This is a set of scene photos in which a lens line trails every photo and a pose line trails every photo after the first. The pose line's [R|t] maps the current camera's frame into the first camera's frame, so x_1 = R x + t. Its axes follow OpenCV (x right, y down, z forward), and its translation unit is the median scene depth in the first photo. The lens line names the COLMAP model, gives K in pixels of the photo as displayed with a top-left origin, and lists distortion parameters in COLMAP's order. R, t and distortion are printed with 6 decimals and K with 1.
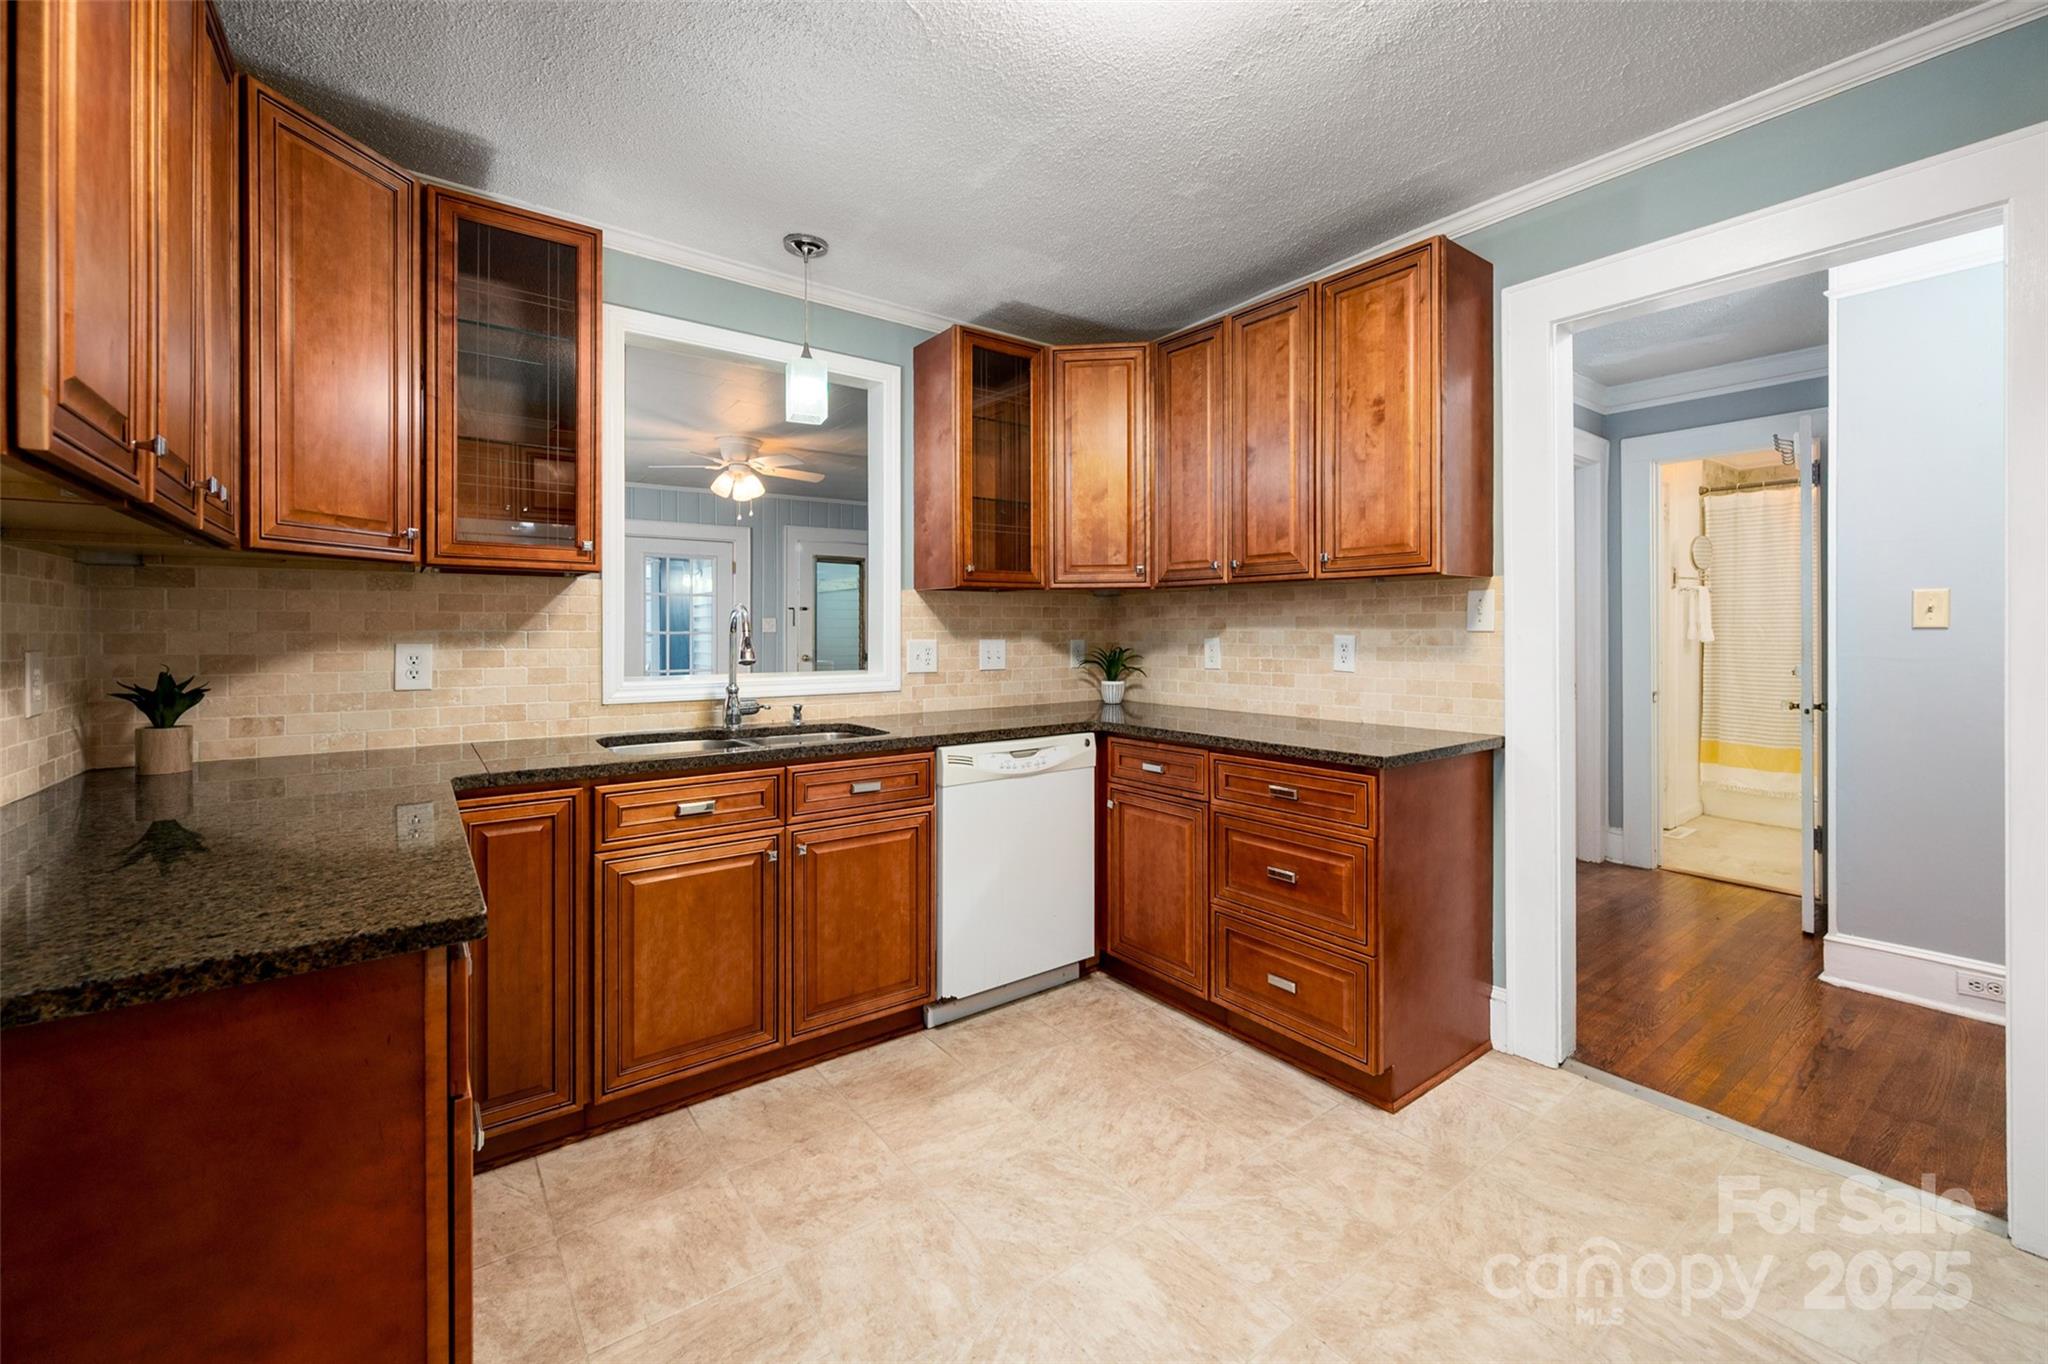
lens RADIAL K [[824.6, 0, 1052.1], [0, 824.6, 625.9], [0, 0, 1]] dist [-0.004353, -0.001231]
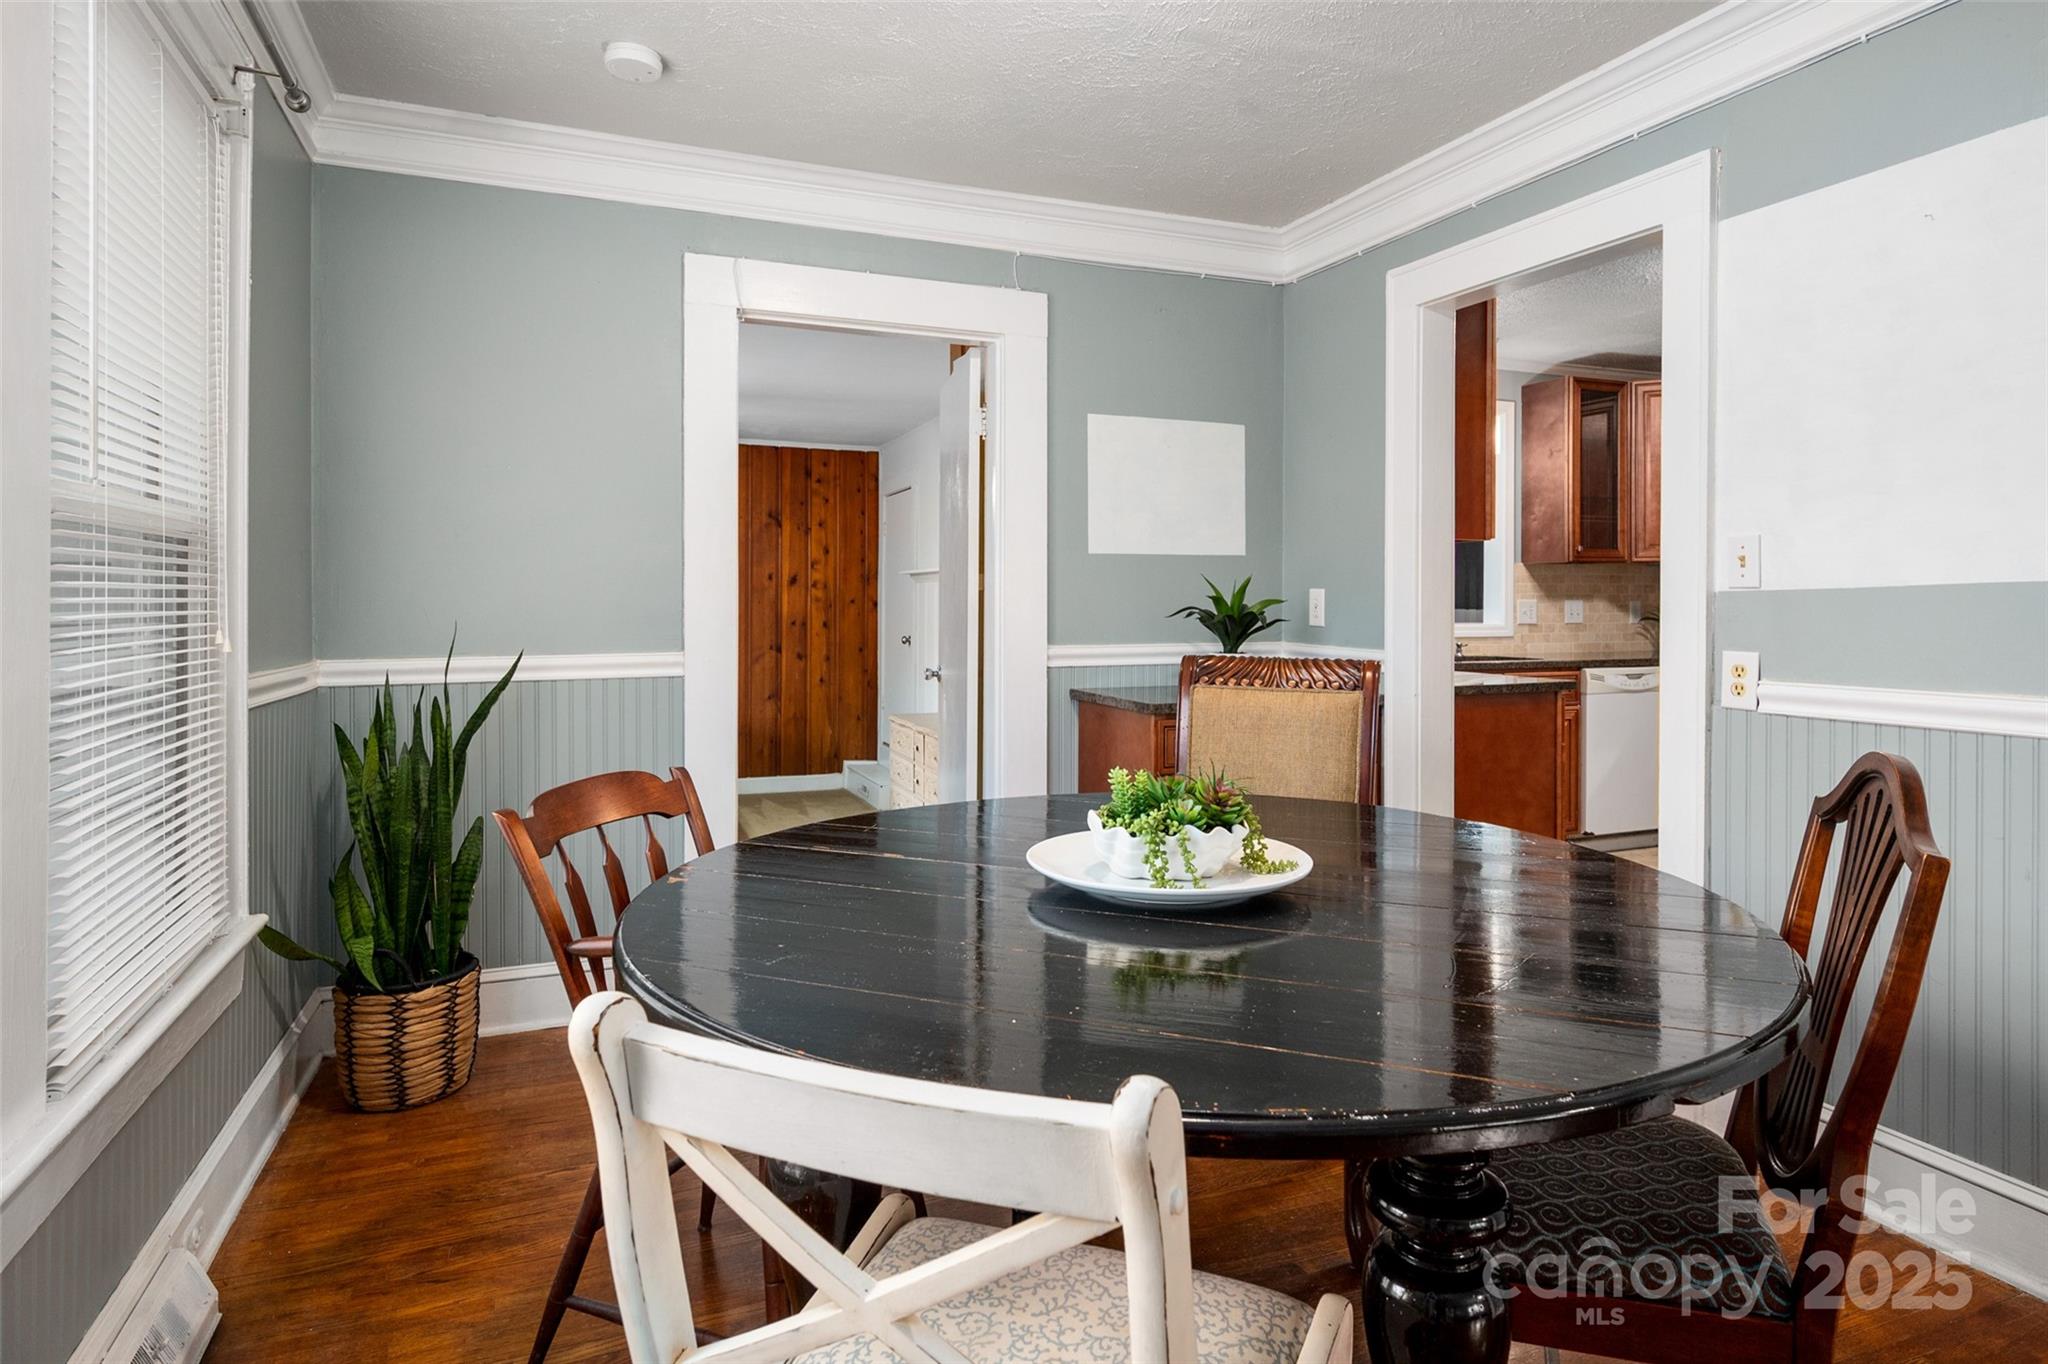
lens RADIAL K [[1157.5, 0, 1043.8], [0, 1157.5, 616.8], [0, 0, 1]] dist [-0.019177, 0.000308]
pose [[0.963457, 0.007763, -0.267751, -0.548770], [-0.002530, 0.999799, 0.019881, 0.011923], [0.267852, -0.018477, 0.963283, -1.371217]]
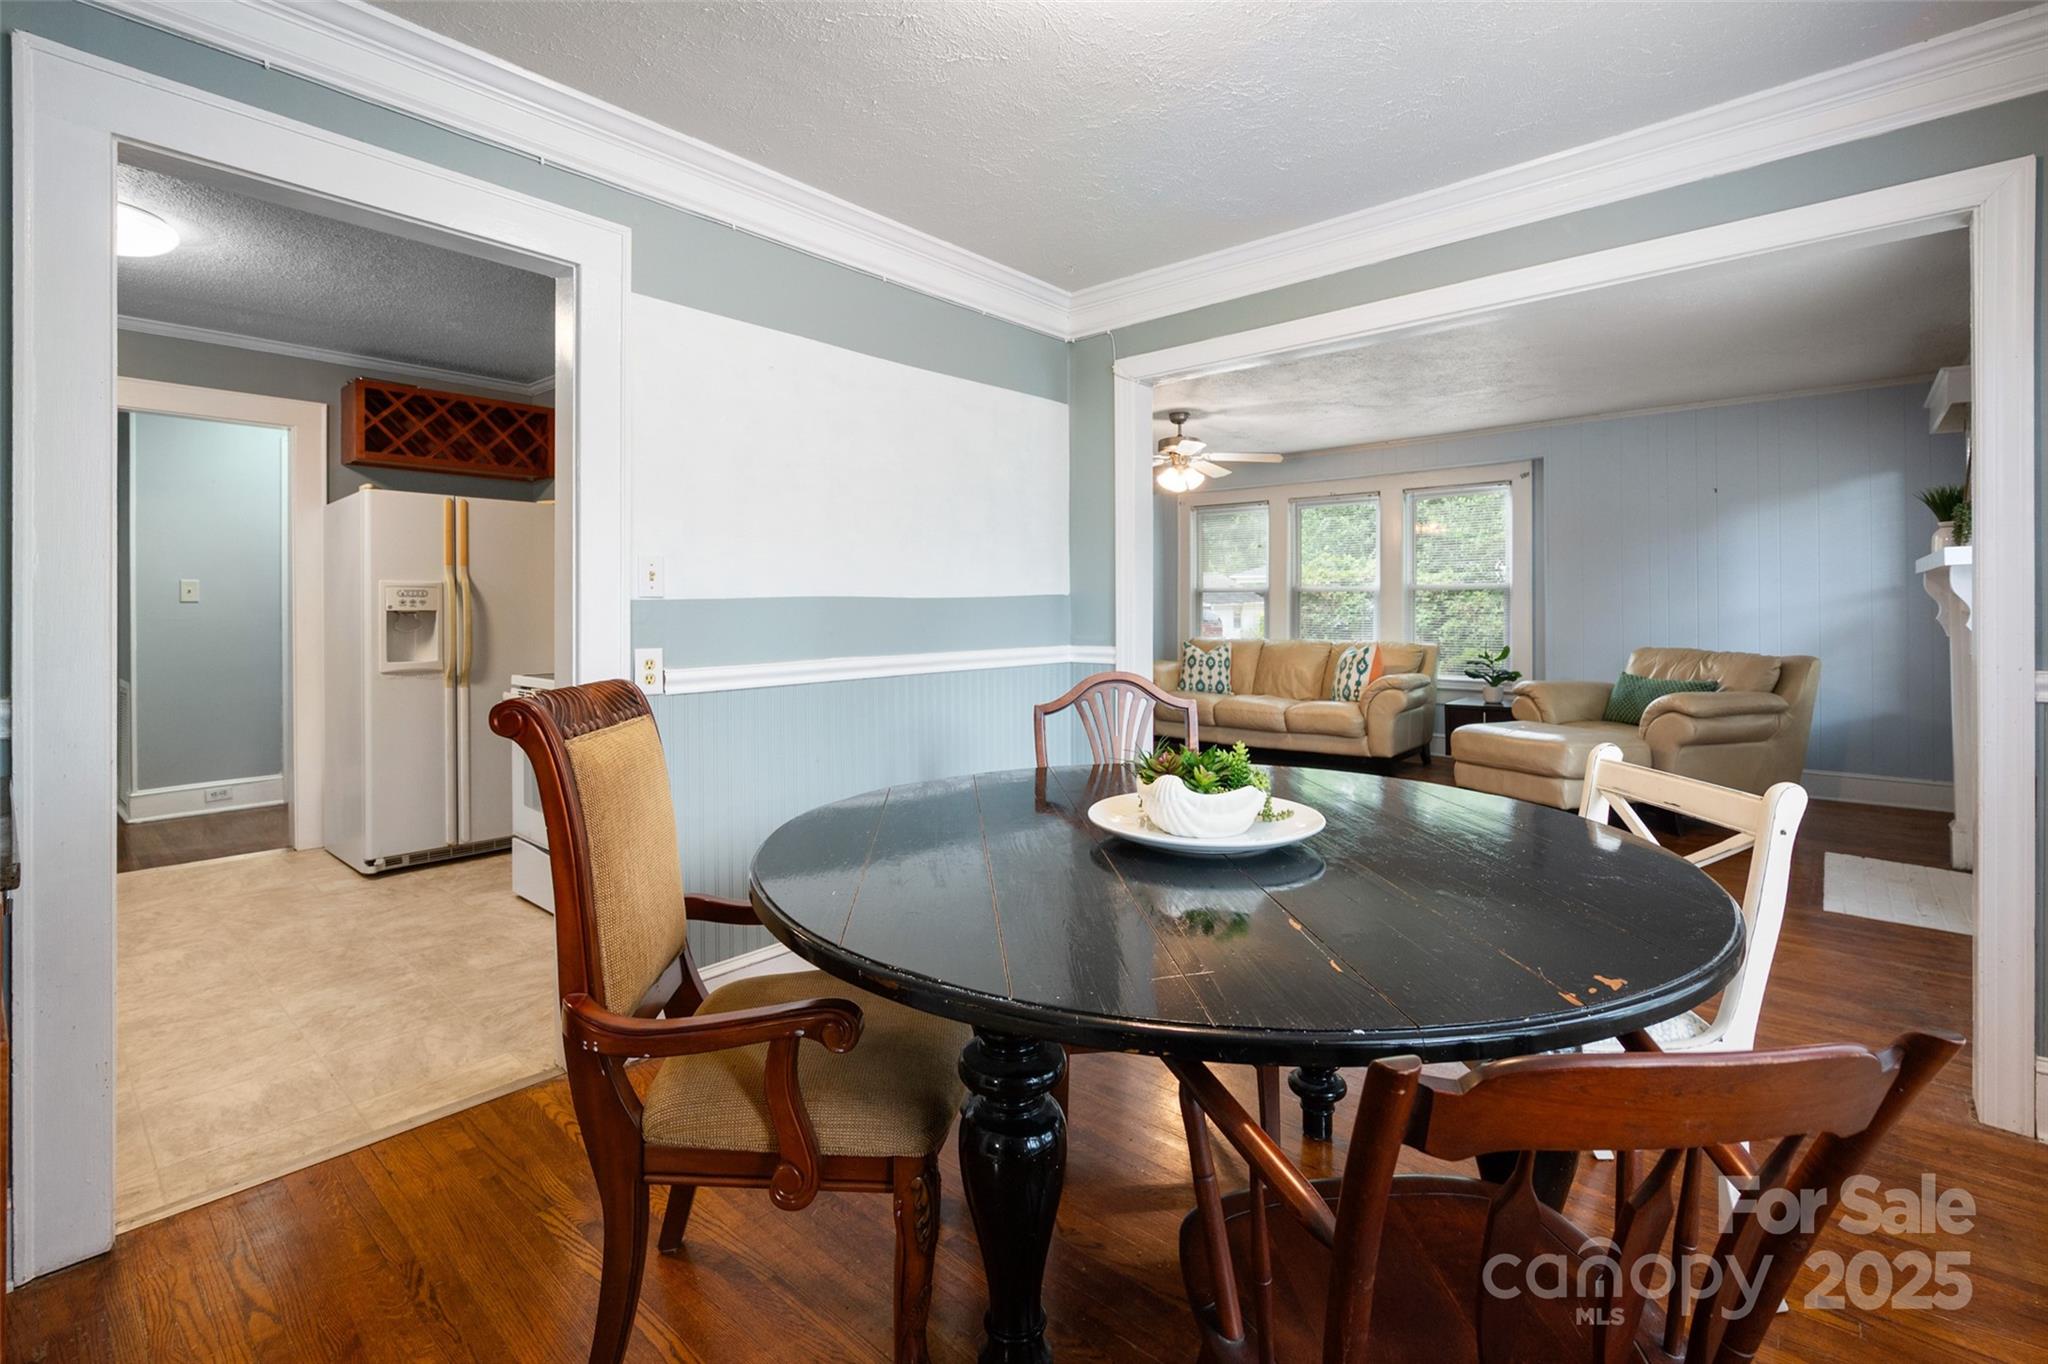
lens RADIAL K [[889.0, 0, 1015.5], [0, 889.0, 590.0], [0, 0, 1]] dist [-0.002270, -0.000099]
pose [[-0.193373, 0.014853, 0.981013, -1.276207], [0.000019, 0.999885, -0.015135, 0.010962], [-0.981125, -0.002908, -0.193352, -0.405392]]
